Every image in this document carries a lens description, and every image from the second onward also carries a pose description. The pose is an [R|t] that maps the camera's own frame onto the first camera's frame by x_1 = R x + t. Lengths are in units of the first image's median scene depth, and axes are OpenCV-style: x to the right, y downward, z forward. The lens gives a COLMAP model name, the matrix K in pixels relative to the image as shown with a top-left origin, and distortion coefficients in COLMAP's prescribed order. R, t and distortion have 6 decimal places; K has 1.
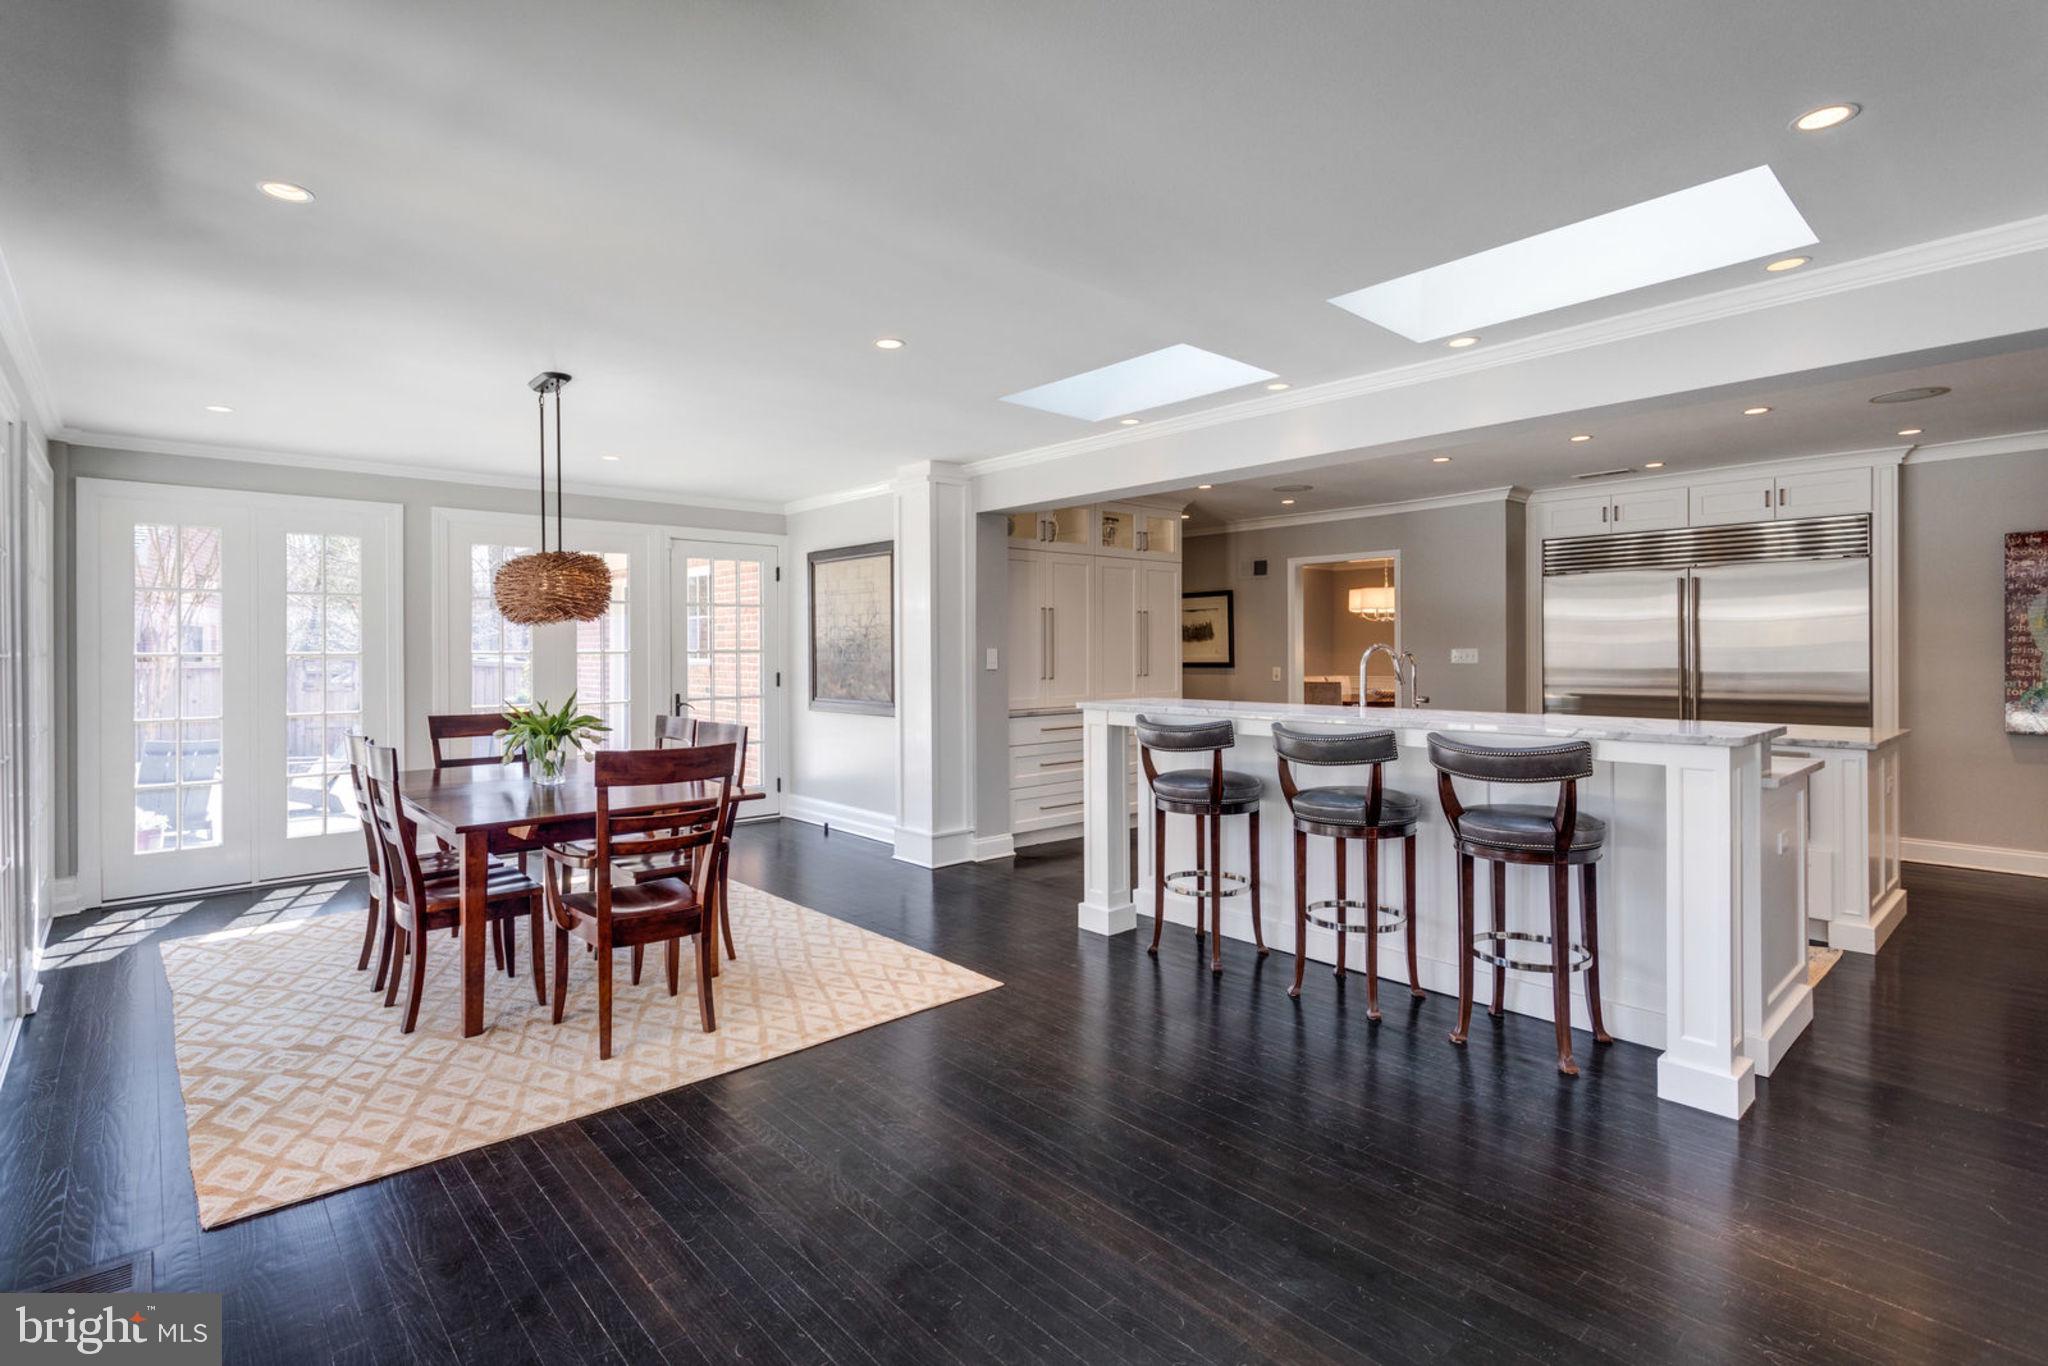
lens RADIAL K [[987.5, 0, 1074.7], [0, 987.5, 656.7], [0, 0, 1]] dist [0.000510, -0.000699]
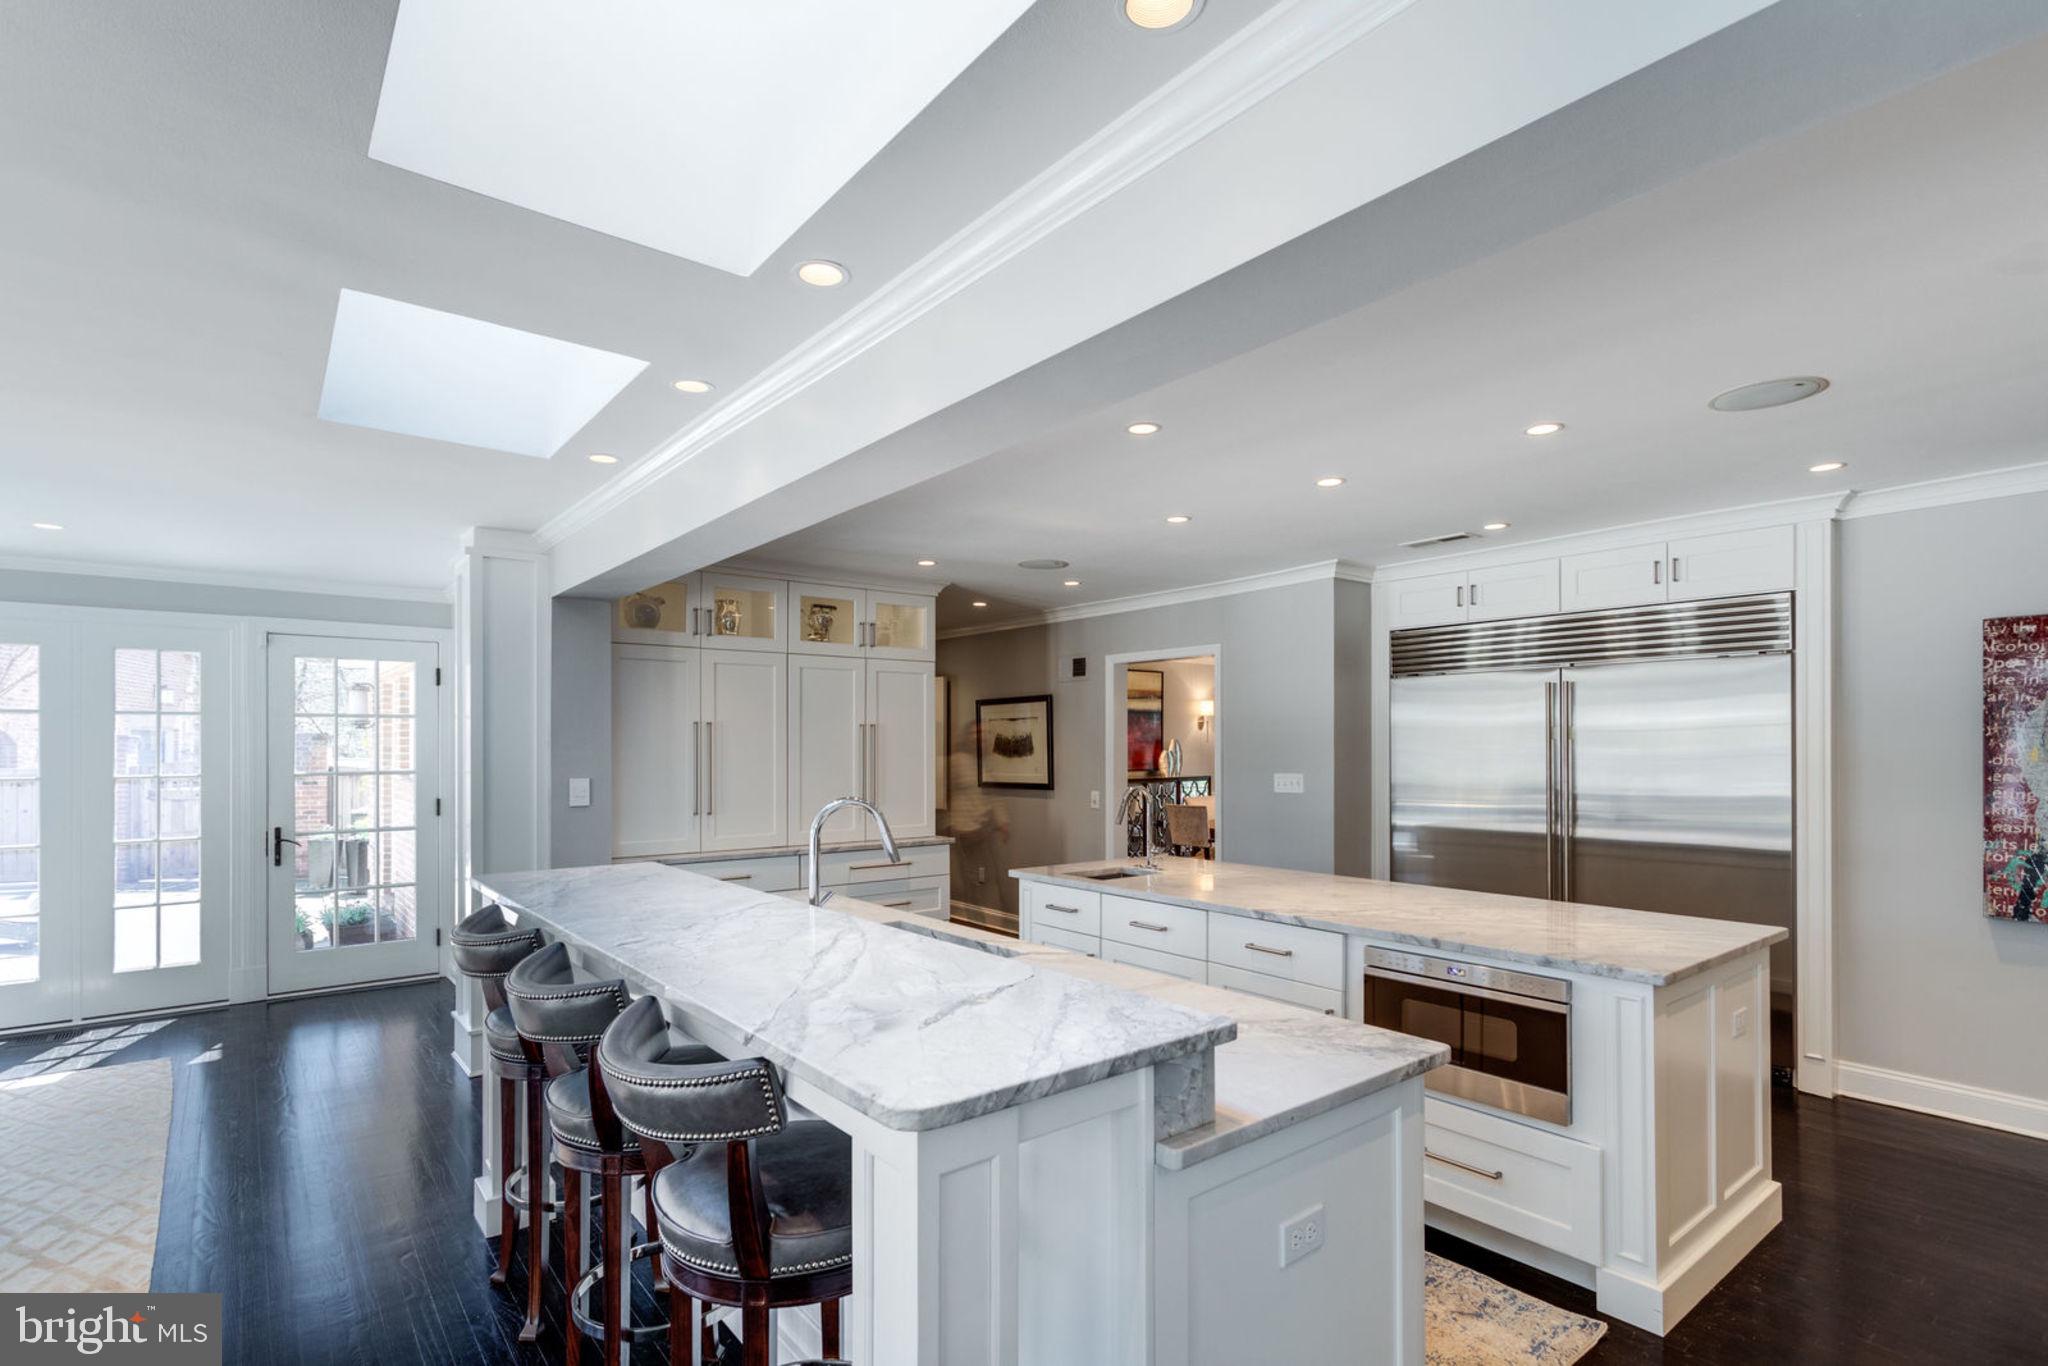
lens RADIAL K [[987.5, 0, 1108.6], [0, 987.5, 743.8], [0, 0, 1]] dist [0.000510, -0.000699]
pose [[0.998275, 0.003962, -0.058582, 0.342640], [-0.004394, 0.999964, -0.007248, -0.028794], [0.058551, 0.007493, 0.998256, 0.261770]]
